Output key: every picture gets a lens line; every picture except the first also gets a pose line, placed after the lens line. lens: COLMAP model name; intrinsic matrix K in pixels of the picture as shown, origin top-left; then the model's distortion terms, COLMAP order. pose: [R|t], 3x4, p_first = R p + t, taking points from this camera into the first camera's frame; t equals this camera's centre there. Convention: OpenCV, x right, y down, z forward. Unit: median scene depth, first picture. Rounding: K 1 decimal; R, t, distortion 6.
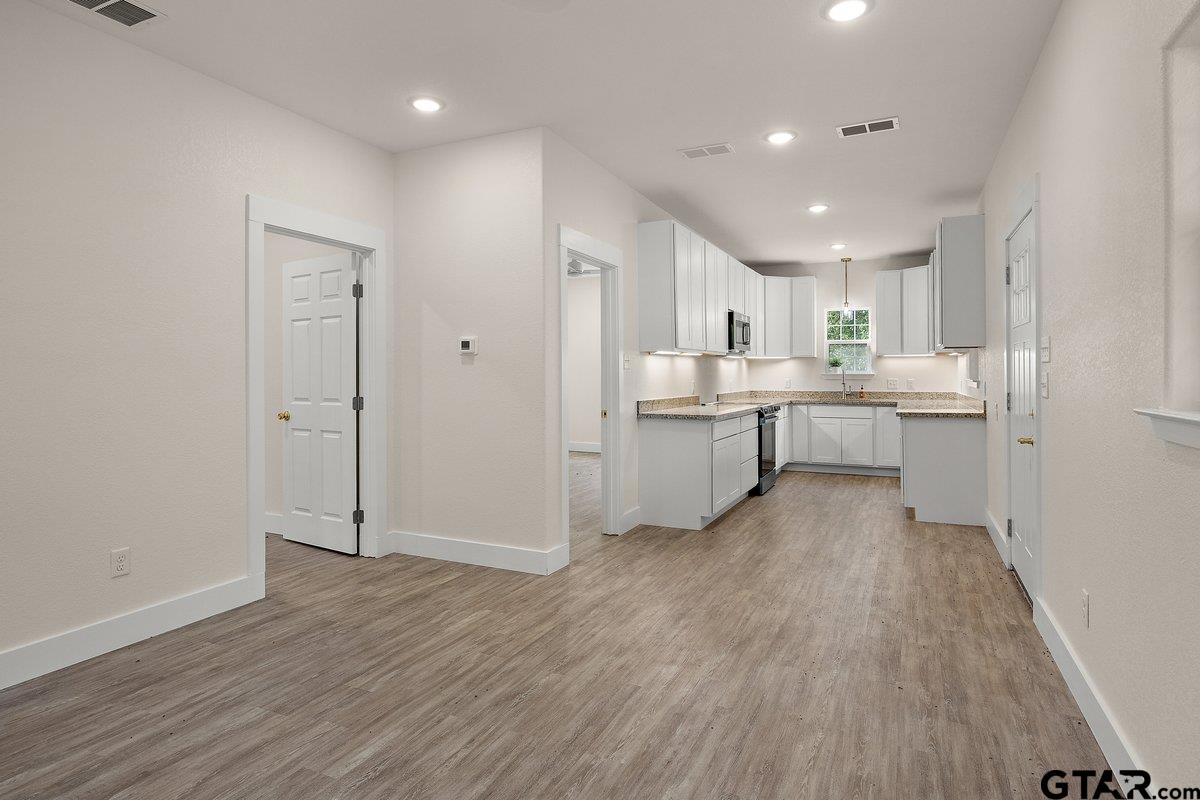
lens RADIAL K [[605.1, 0, 618.5], [0, 605.1, 368.9], [0, 0, 1]] dist [-0.004738, -0.000198]
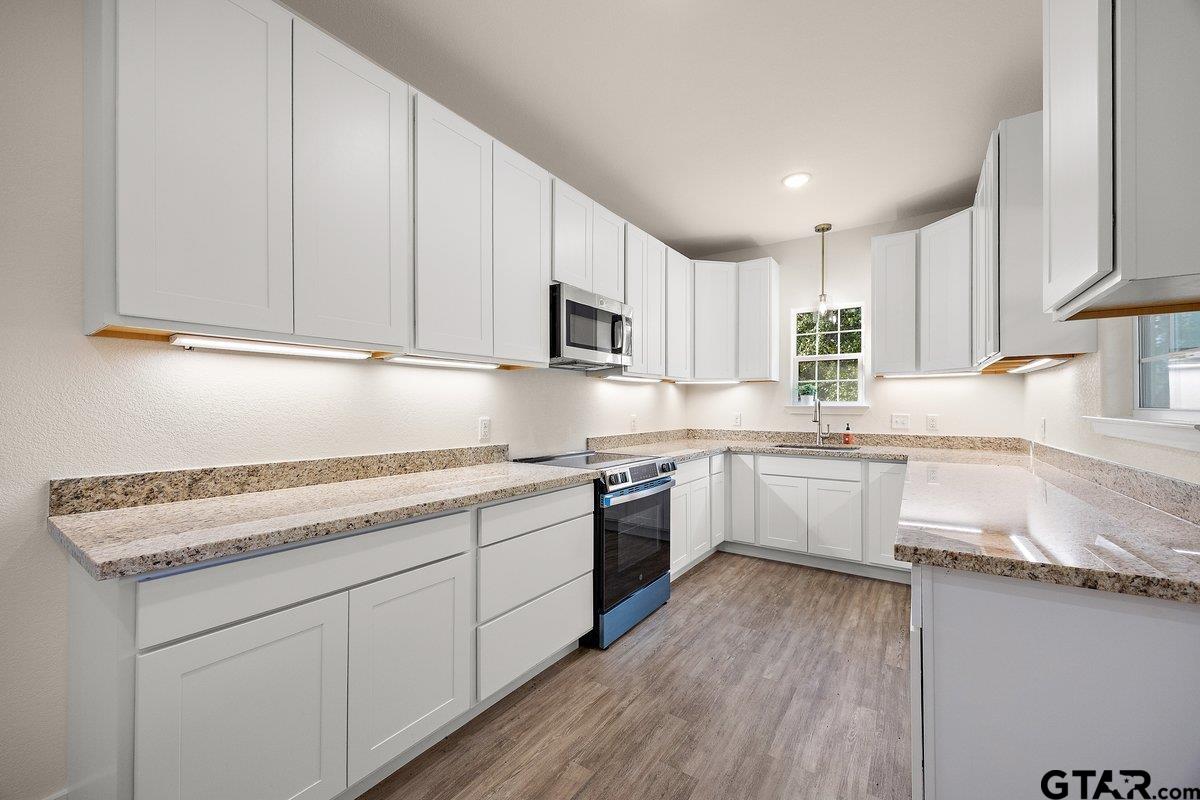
lens RADIAL K [[466.8, 0, 604.3], [0, 466.8, 405.2], [0, 0, 1]] dist [0.003531, 0.000199]
pose [[0.988402, 0.003439, -0.151823, 0.227956], [-0.002723, 0.999984, 0.004925, 0.005978], [0.151838, -0.004454, 0.988395, 0.484119]]
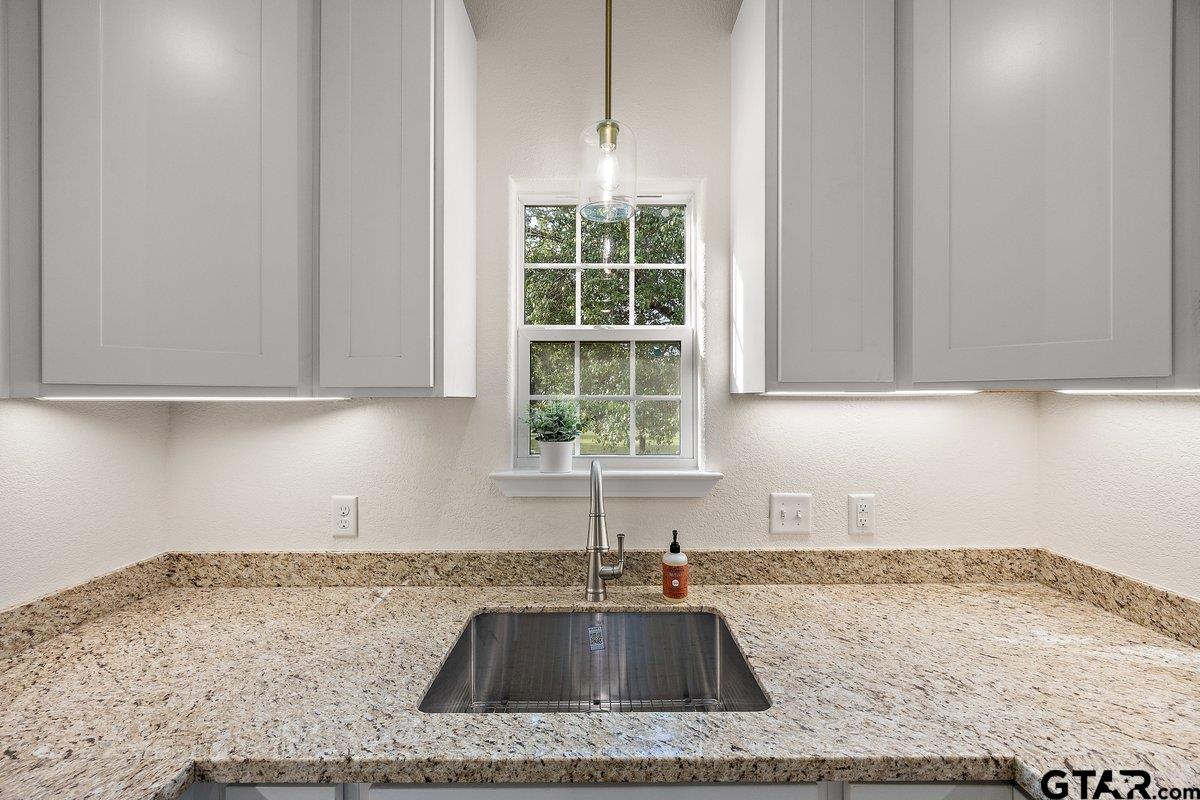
lens RADIAL K [[466.8, 0, 606.6], [0, 466.8, 398.7], [0, 0, 1]] dist [0.003531, 0.000199]
pose [[0.903716, -0.000727, 0.428132, 0.317651], [-0.002890, 0.999965, 0.007798, -0.021136], [-0.428122, -0.008284, 0.903683, 0.880153]]
